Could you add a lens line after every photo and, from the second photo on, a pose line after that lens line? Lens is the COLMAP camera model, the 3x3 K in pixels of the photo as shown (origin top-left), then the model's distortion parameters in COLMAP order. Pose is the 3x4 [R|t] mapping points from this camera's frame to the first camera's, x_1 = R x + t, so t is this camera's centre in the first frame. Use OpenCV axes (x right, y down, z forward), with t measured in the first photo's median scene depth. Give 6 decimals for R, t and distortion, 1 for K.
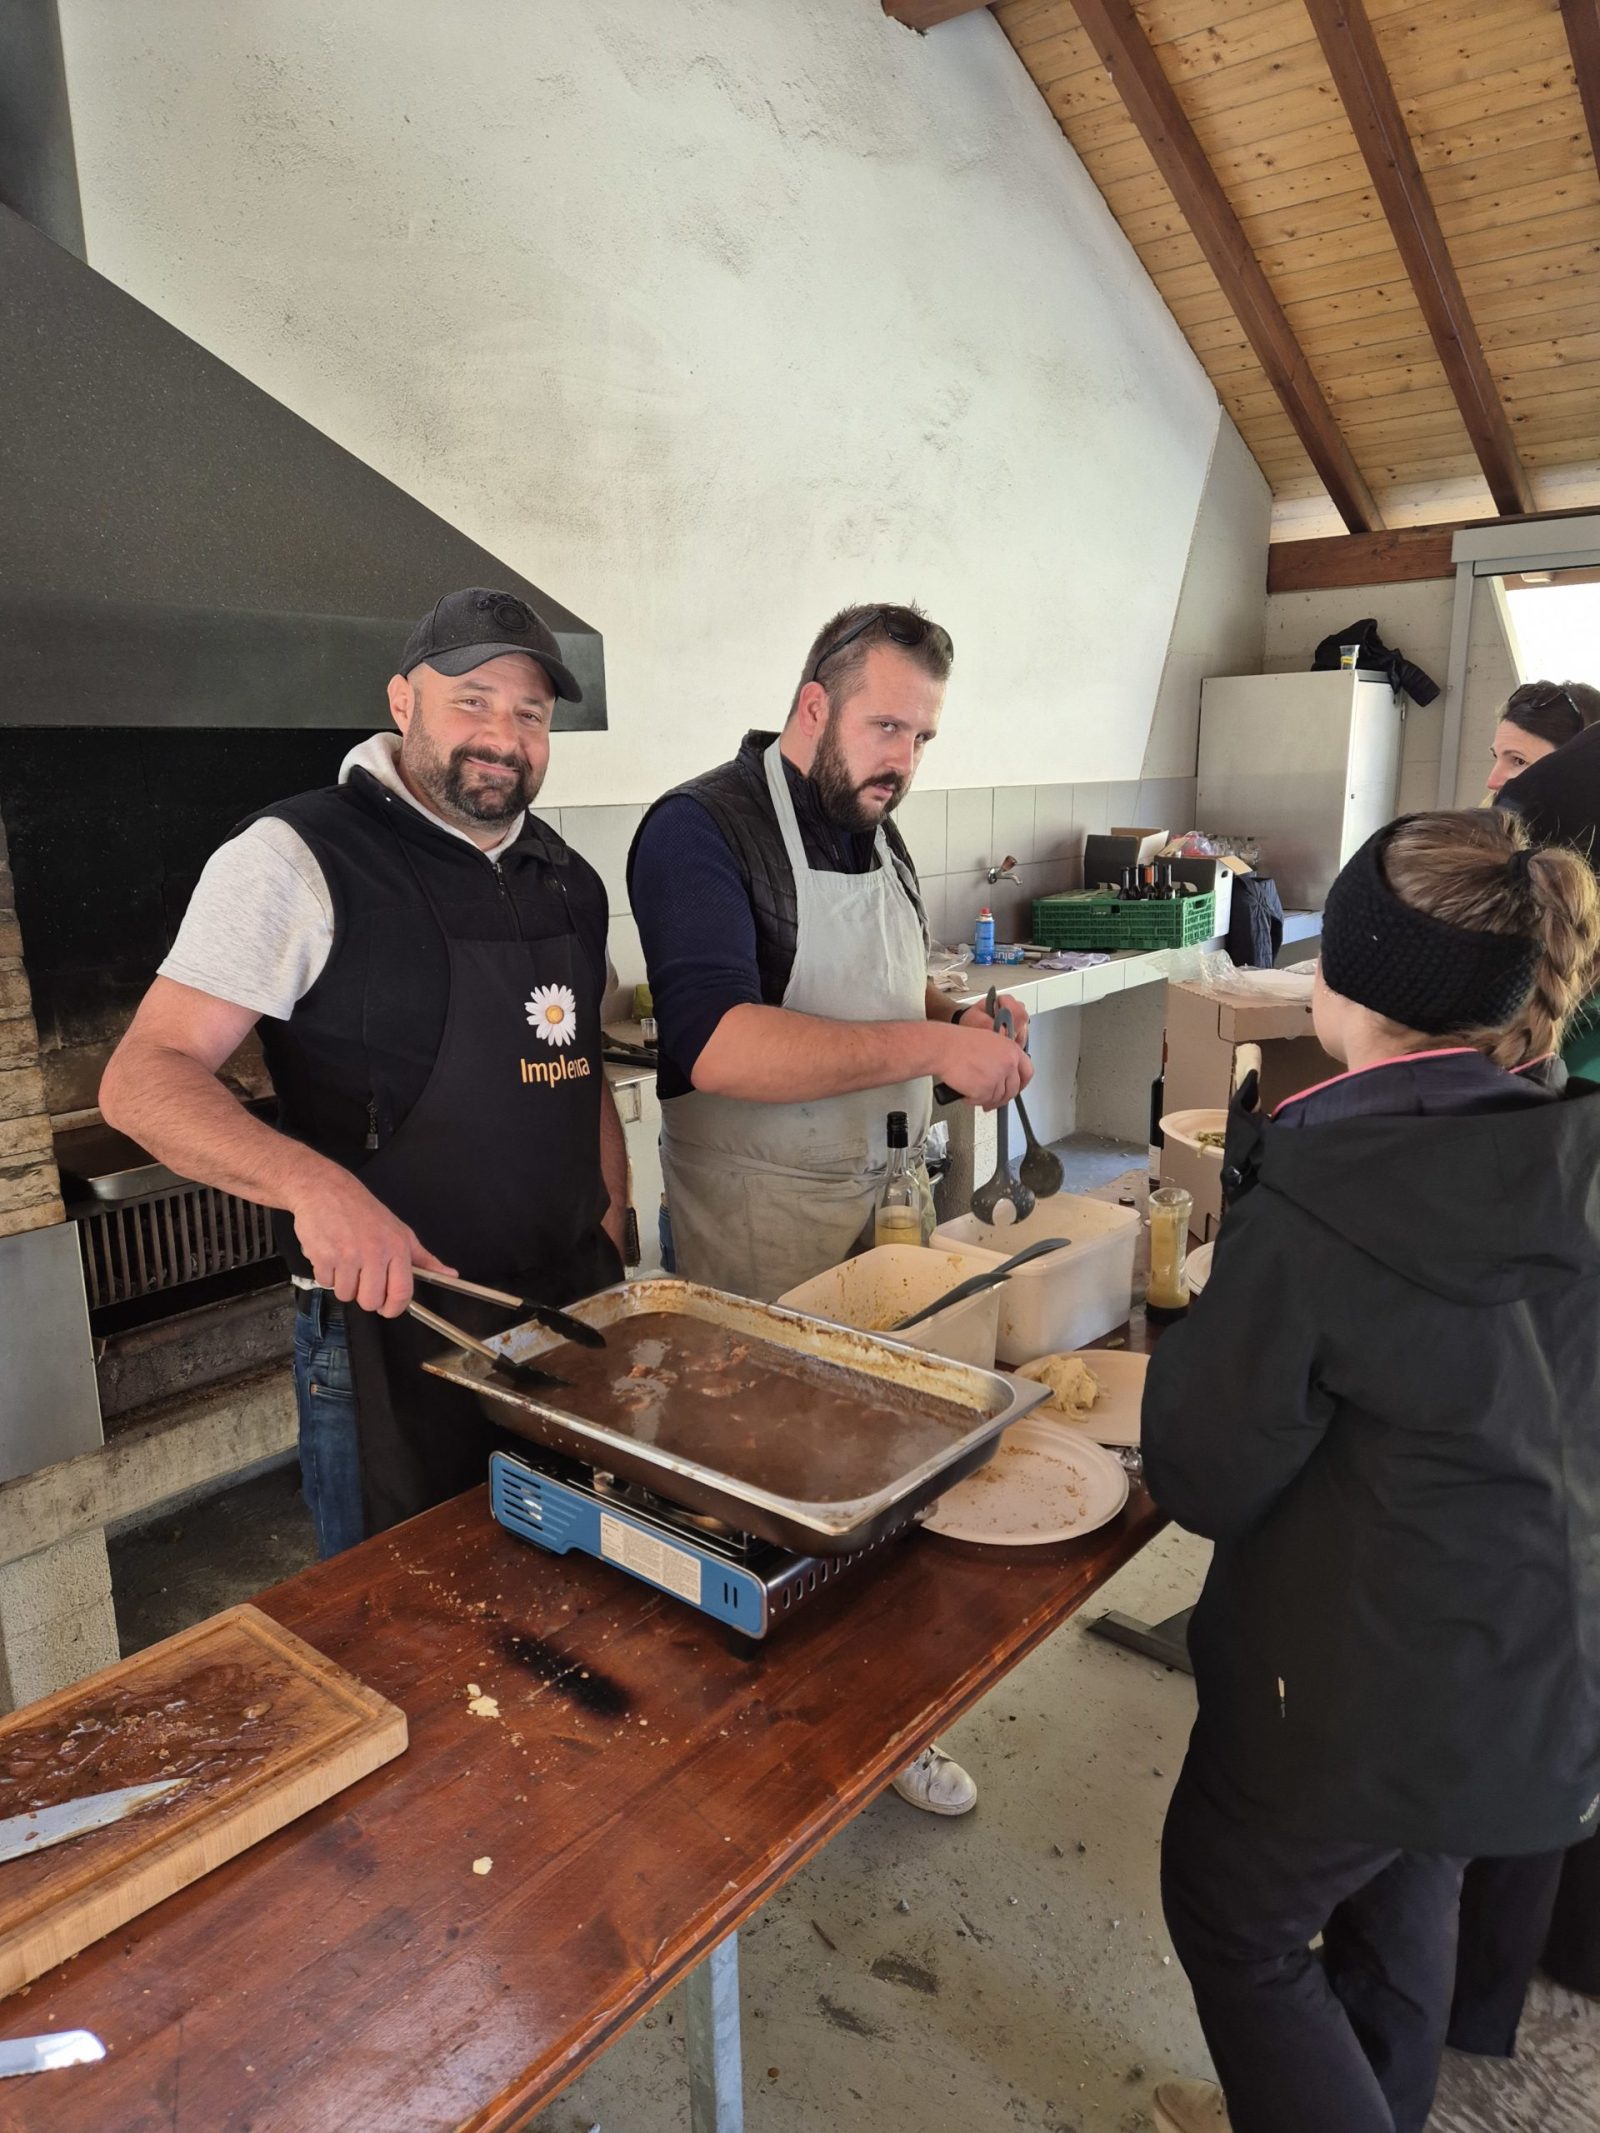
lens RADIAL K [[1418.3, 0, 811.5], [0, 1418.3, 1065.2], [0, 0, 1]] dist [0.081248, -0.064040]
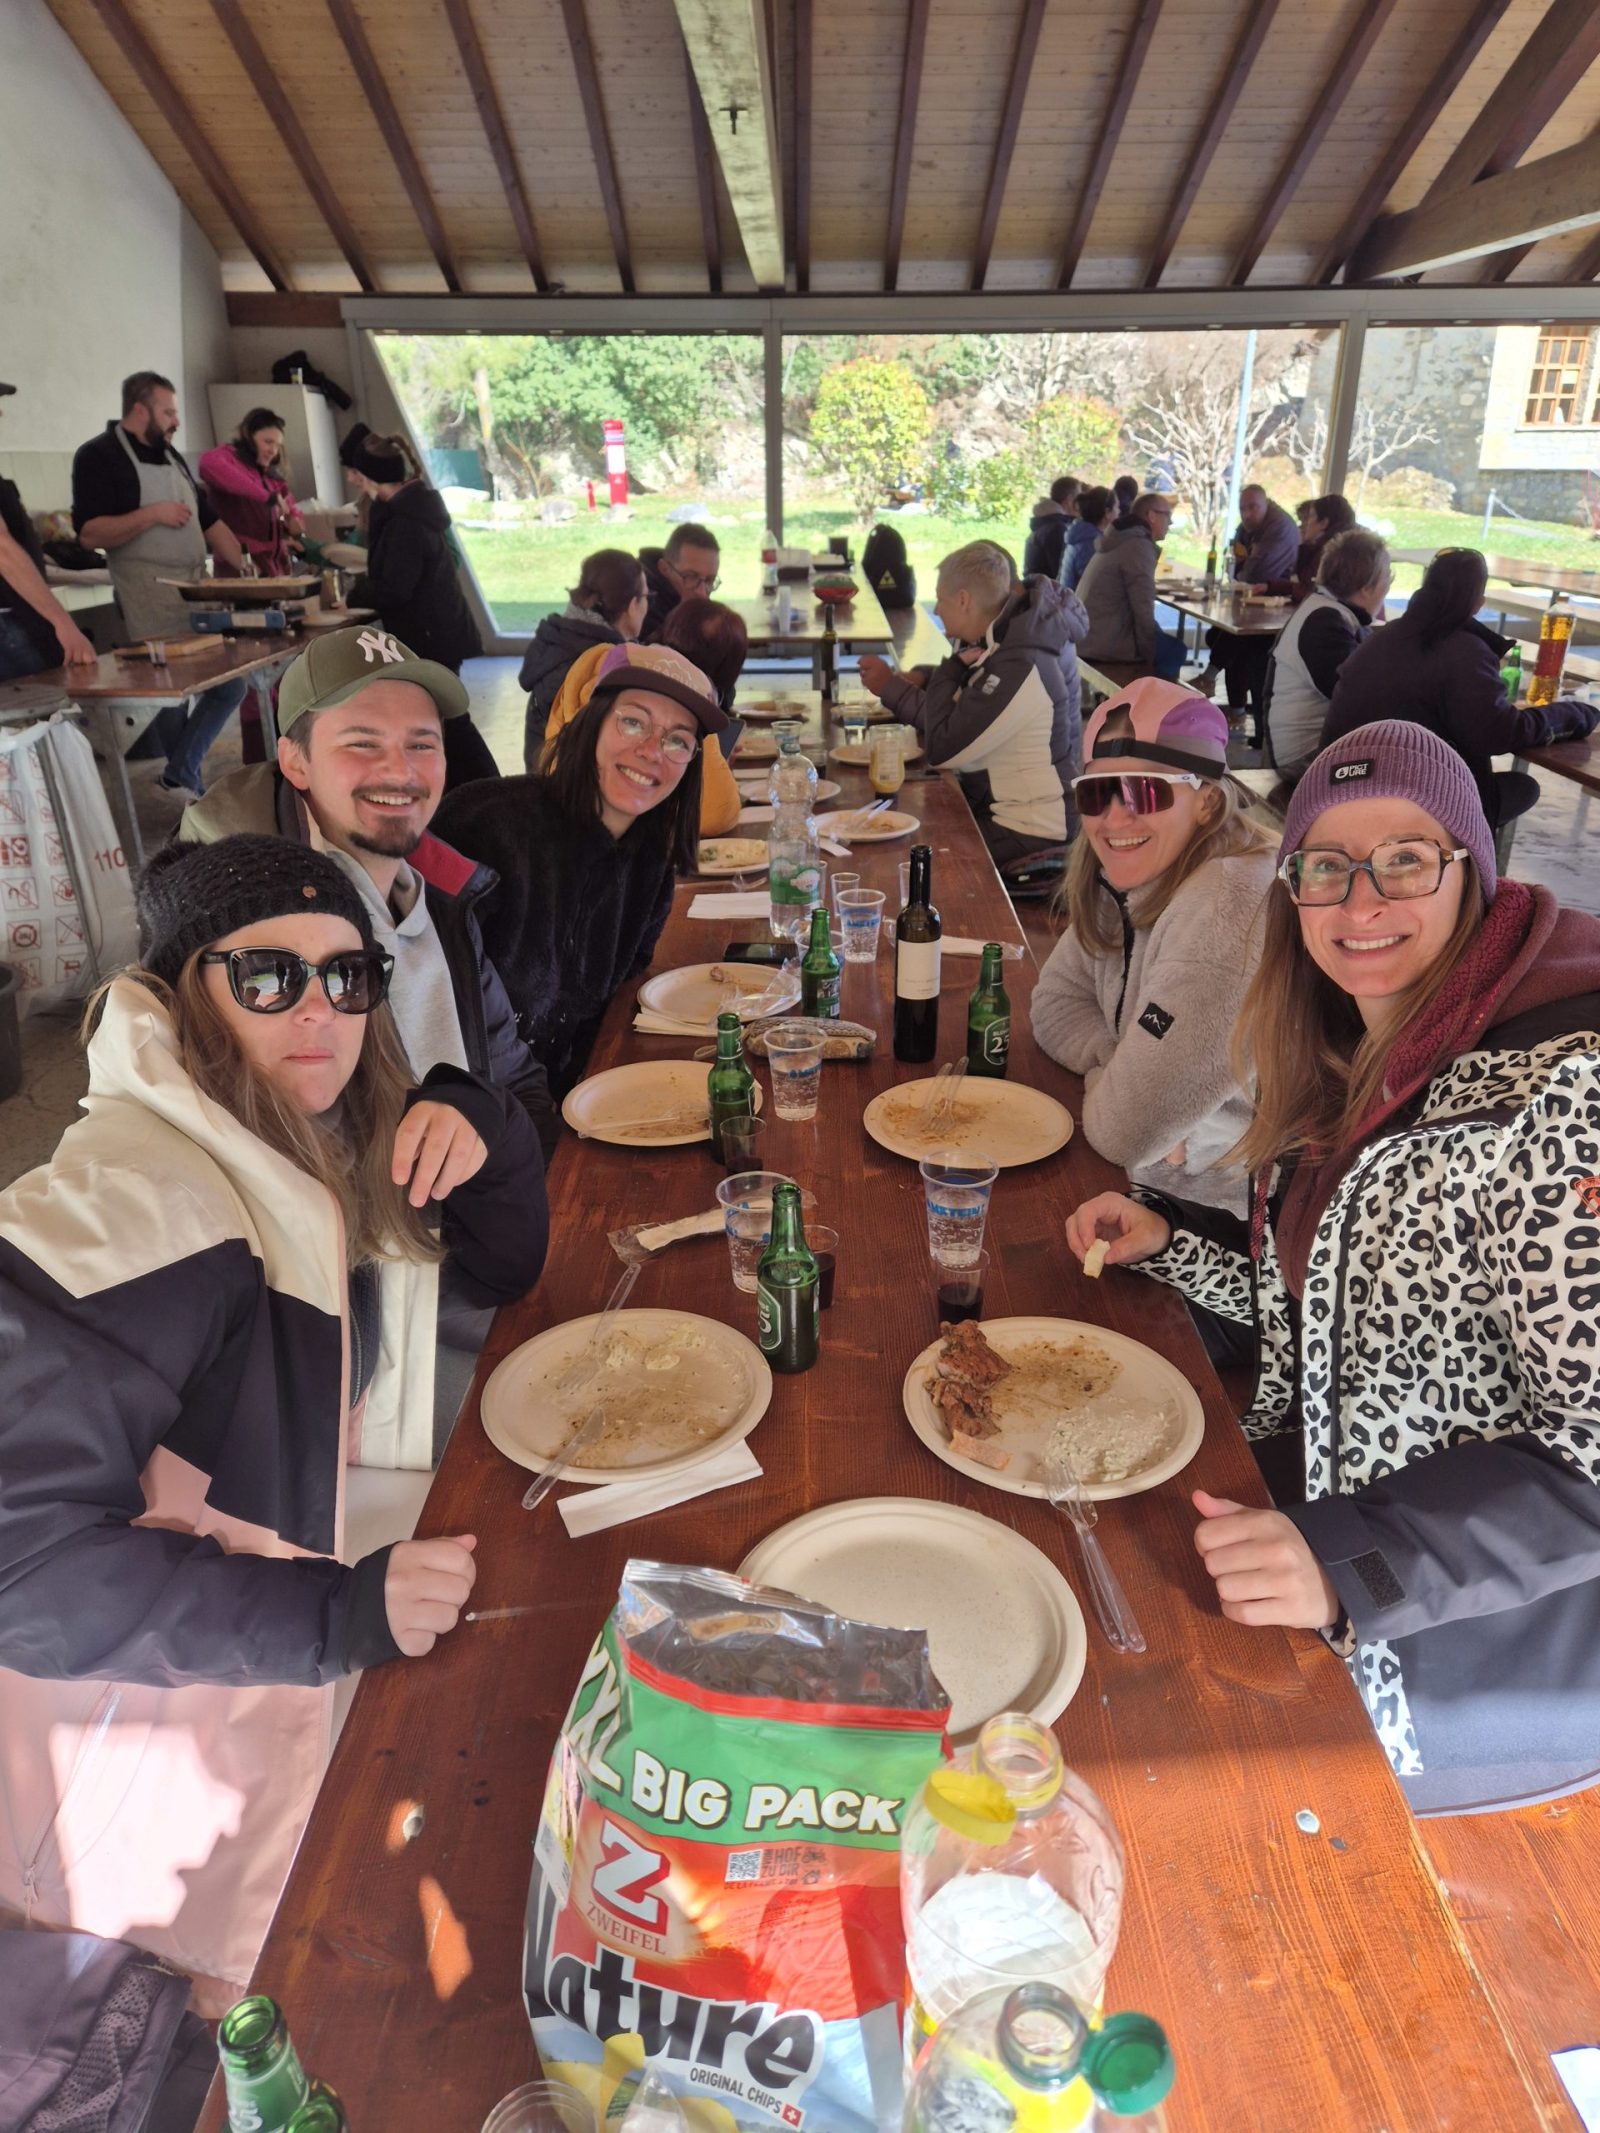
lens RADIAL K [[1429.1, 0, 790.8], [0, 1429.1, 1072.2], [0, 0, 1]] dist [0.077653, -0.067844]
pose [[0.779809, -0.240131, 0.578130, -0.395825], [0.132635, 0.965915, 0.222296, 0.222800], [-0.611805, -0.096668, 0.785080, -0.853028]]
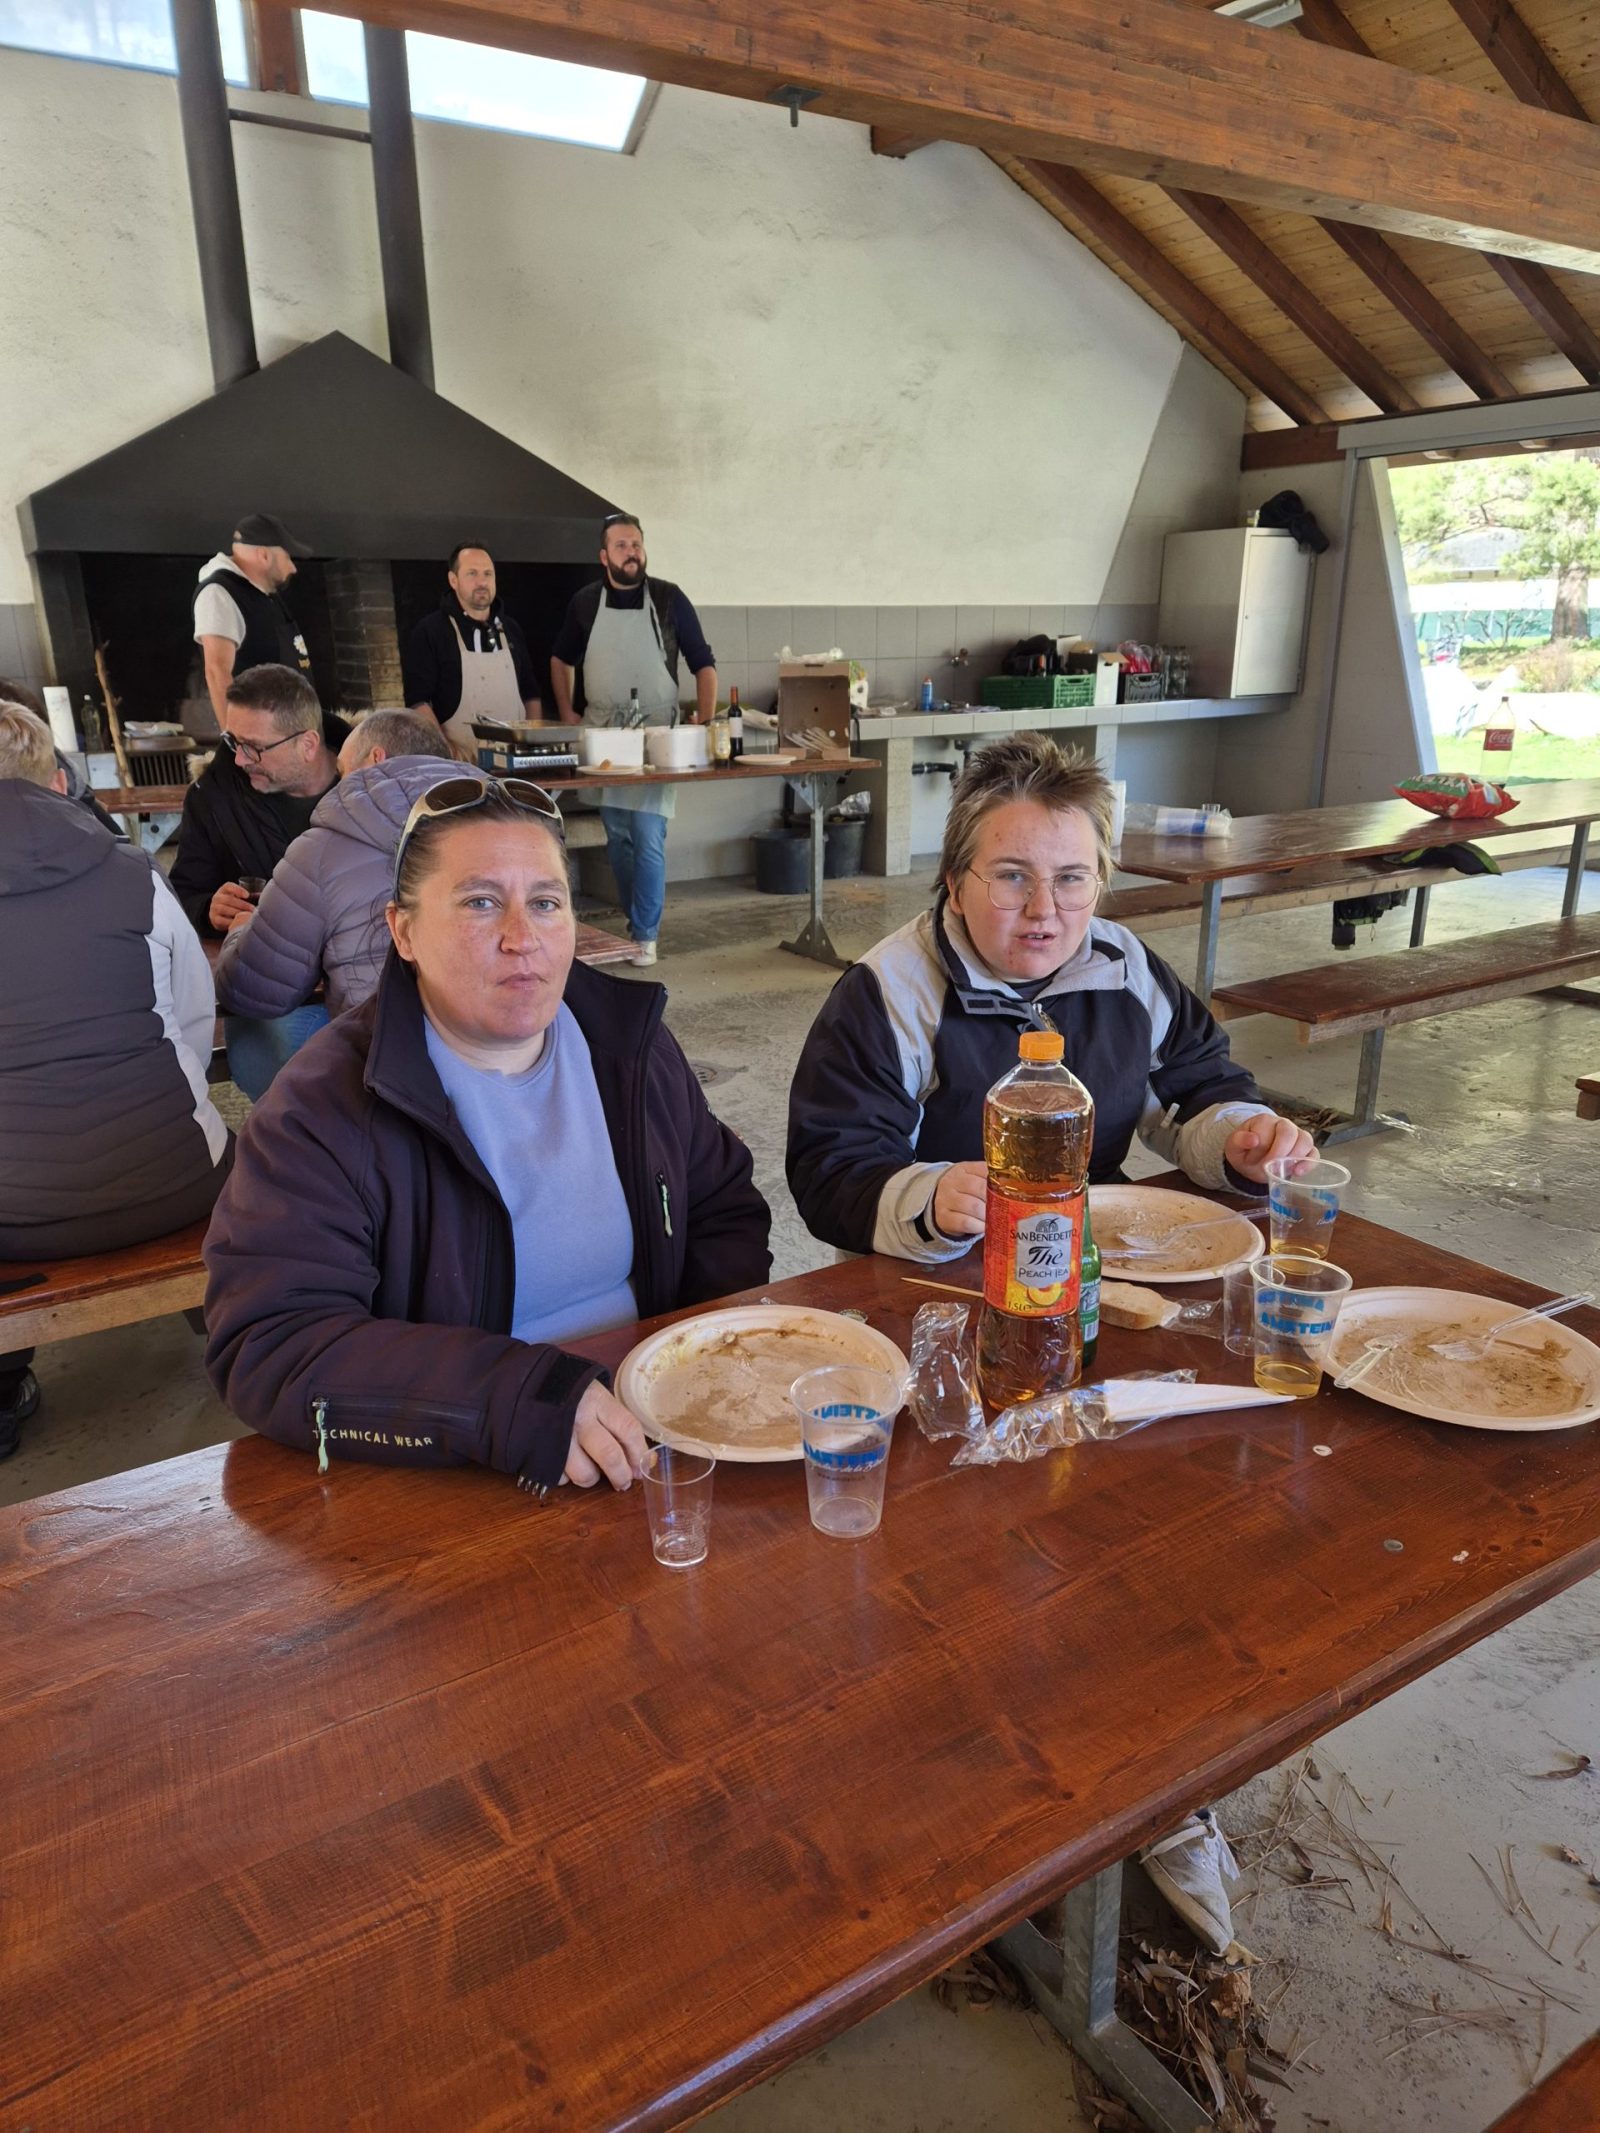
lens RADIAL K [[1455.9, 0, 796.2], [0, 1455.9, 1039.8], [0, 0, 1]] dist [0.097493, -0.069257]
pose [[0.955163, 0.091796, -0.281492, 0.463371], [-0.072337, 0.994264, 0.078779, 0.177193], [0.287109, -0.054884, 0.956324, -0.677674]]
